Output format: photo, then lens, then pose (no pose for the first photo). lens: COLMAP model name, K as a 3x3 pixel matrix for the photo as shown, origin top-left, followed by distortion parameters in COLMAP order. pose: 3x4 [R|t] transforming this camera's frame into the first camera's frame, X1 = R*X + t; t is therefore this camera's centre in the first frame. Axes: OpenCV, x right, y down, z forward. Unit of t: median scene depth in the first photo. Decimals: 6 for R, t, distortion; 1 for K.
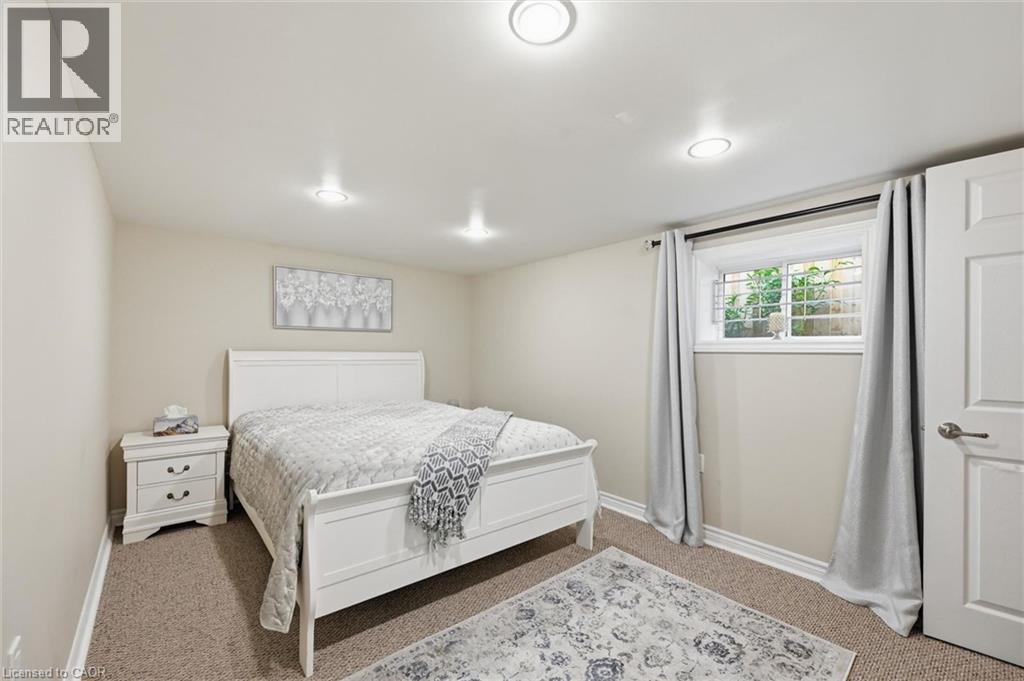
lens RADIAL K [[412.4, 0, 527.3], [0, 412.4, 354.4], [0, 0, 1]] dist [-0.001581, 0.000428]
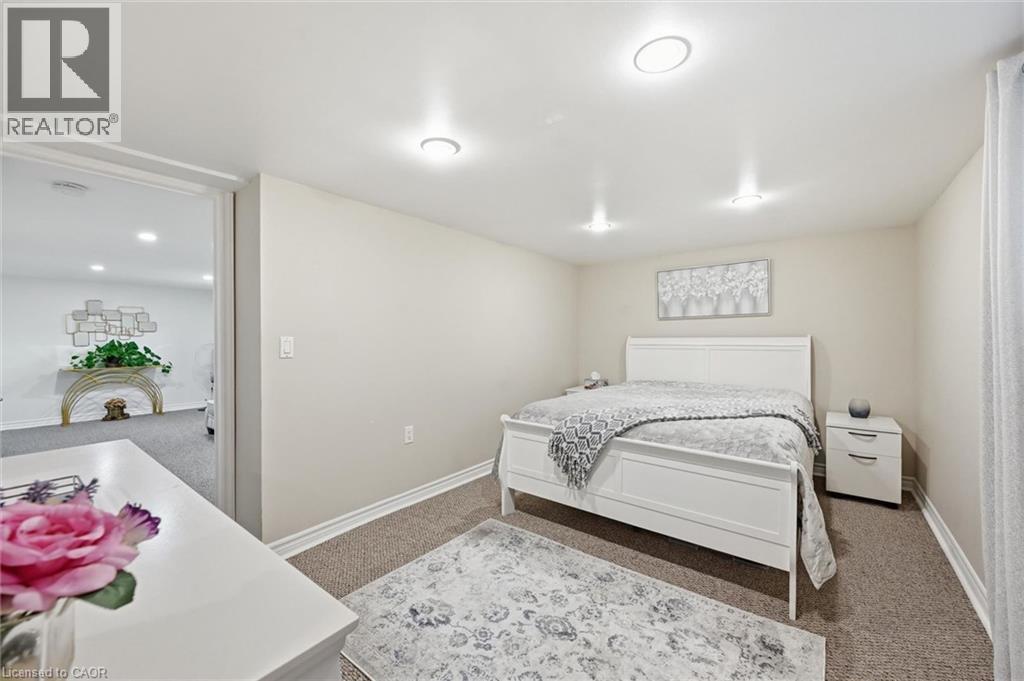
lens RADIAL K [[412.4, 0, 512.8], [0, 412.4, 340.1], [0, 0, 1]] dist [-0.001581, 0.000428]
pose [[0.181428, -0.004932, -0.983392, 0.779818], [0.004973, 0.999979, -0.004098, 0.003537], [0.983392, -0.004147, 0.181449, 0.427603]]
